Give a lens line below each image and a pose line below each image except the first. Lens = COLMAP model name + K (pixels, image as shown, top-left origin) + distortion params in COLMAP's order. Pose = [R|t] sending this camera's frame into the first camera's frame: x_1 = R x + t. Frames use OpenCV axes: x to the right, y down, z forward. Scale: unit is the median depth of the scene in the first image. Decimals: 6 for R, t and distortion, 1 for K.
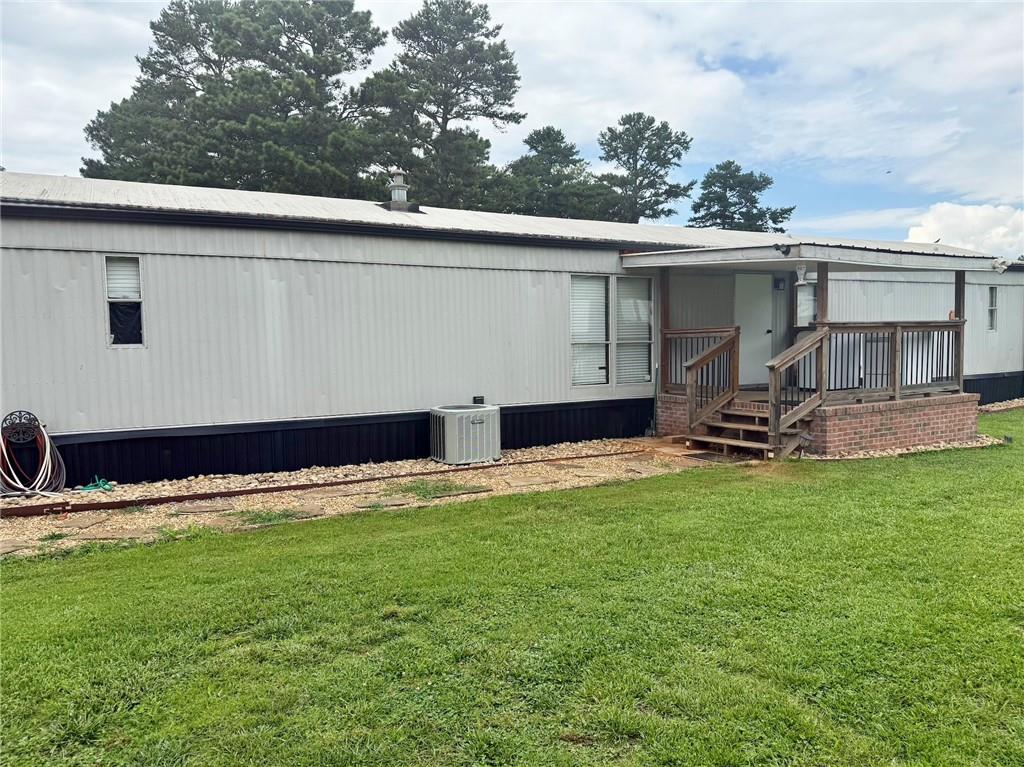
lens RADIAL K [[717.5, 0, 512.0], [0, 717.5, 383.5], [0, 0, 1]] dist [0.086553, -0.143628]
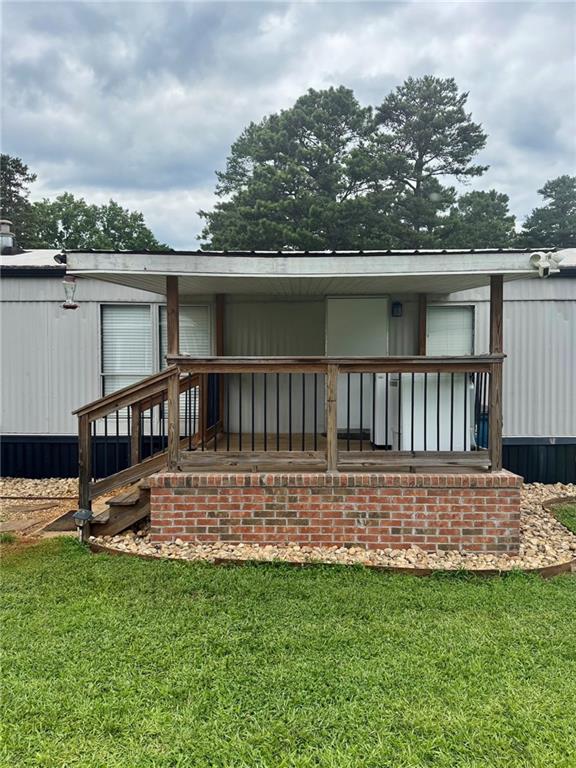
lens RADIAL K [[538.1, 0, 288.0], [0, 538.1, 384.0], [0, 0, 1]] dist [0.086553, -0.143628]
pose [[0.867983, 0.034513, -0.495394, 0.642783], [-0.046620, 0.998839, -0.012095, -0.044582], [0.494401, 0.033594, 0.868584, 0.469635]]
